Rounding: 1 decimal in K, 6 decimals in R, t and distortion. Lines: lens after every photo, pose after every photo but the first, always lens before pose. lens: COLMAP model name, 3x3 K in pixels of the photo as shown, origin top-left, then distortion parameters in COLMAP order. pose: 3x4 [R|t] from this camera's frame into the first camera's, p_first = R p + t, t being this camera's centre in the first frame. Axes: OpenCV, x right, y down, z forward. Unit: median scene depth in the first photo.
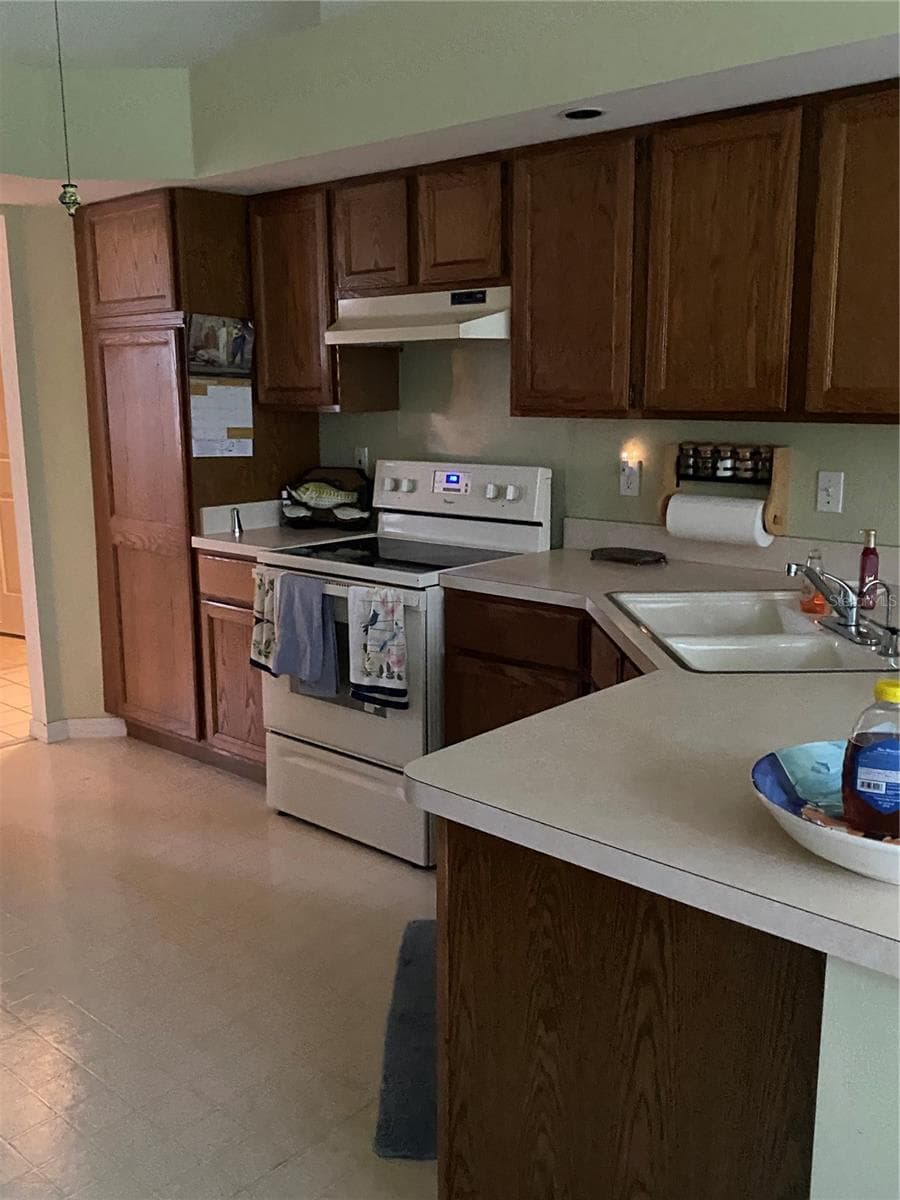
lens RADIAL K [[1123.5, 0, 450.0], [0, 1123.5, 600.0], [0, 0, 1]] dist [0.165121, -0.450479]
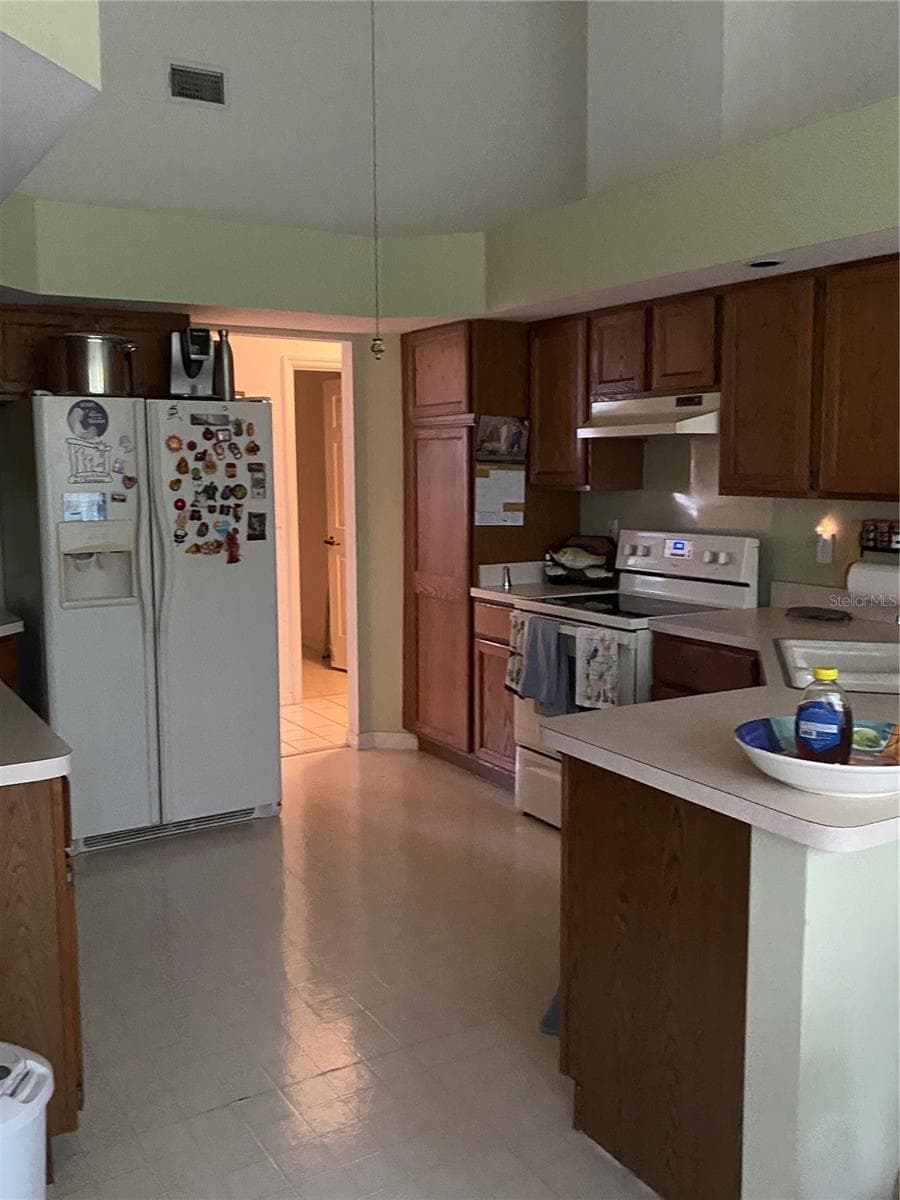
lens RADIAL K [[1125.7, 0, 449.7], [0, 1125.7, 582.3], [0, 0, 1]] dist [0.163277, -0.454235]
pose [[0.956861, 0.035078, -0.288420, 0.118303], [-0.059057, 0.995444, -0.074861, 0.035530], [0.284480, 0.088665, 0.954573, -0.219228]]
